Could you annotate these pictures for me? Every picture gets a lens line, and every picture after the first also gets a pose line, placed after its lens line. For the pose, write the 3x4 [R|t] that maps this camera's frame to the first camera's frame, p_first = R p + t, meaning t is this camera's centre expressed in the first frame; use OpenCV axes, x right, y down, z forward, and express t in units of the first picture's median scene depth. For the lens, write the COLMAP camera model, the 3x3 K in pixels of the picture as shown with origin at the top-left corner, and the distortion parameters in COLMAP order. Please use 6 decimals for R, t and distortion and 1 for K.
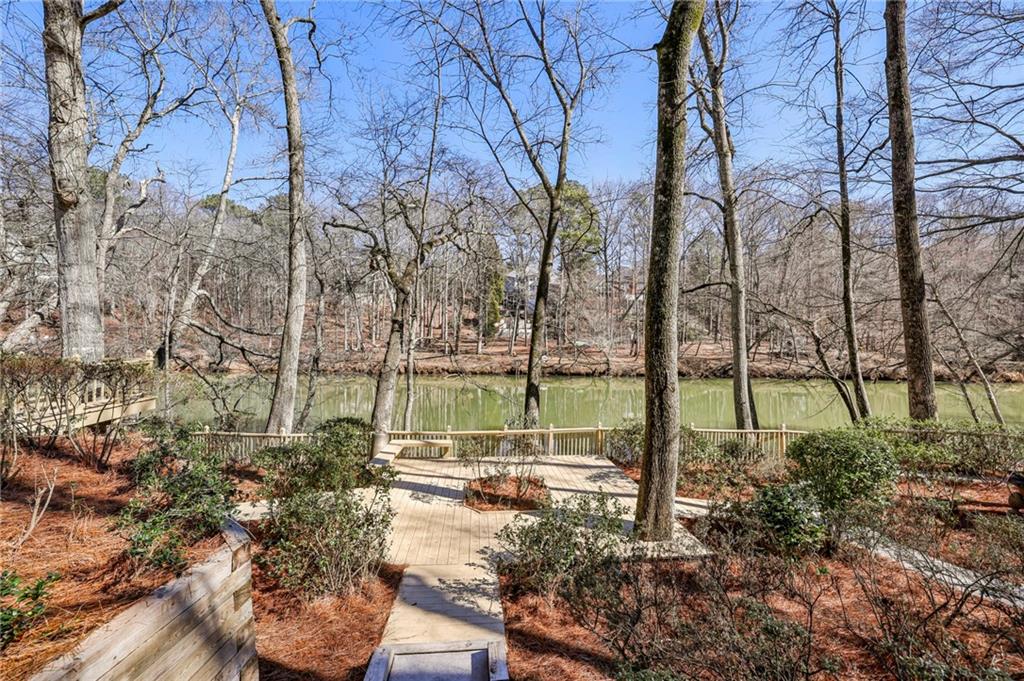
lens RADIAL K [[448.4, 0, 528.3], [0, 448.4, 322.6], [0, 0, 1]] dist [-0.021871, 0.000667]
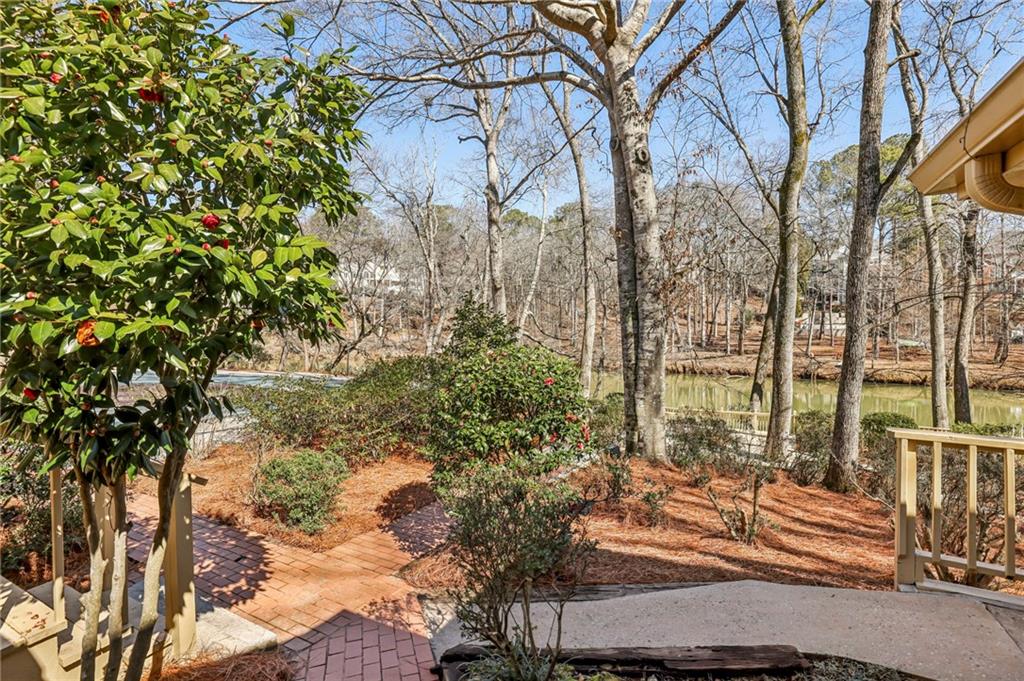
lens RADIAL K [[540.4, 0, 510.0], [0, 540.4, 331.9], [0, 0, 1]] dist [0.005908, 0.000518]
pose [[0.821900, -0.002144, -0.569628, 0.314523], [0.023216, 0.999288, 0.029737, -0.073923], [0.569158, -0.037665, 0.821365, -0.685580]]
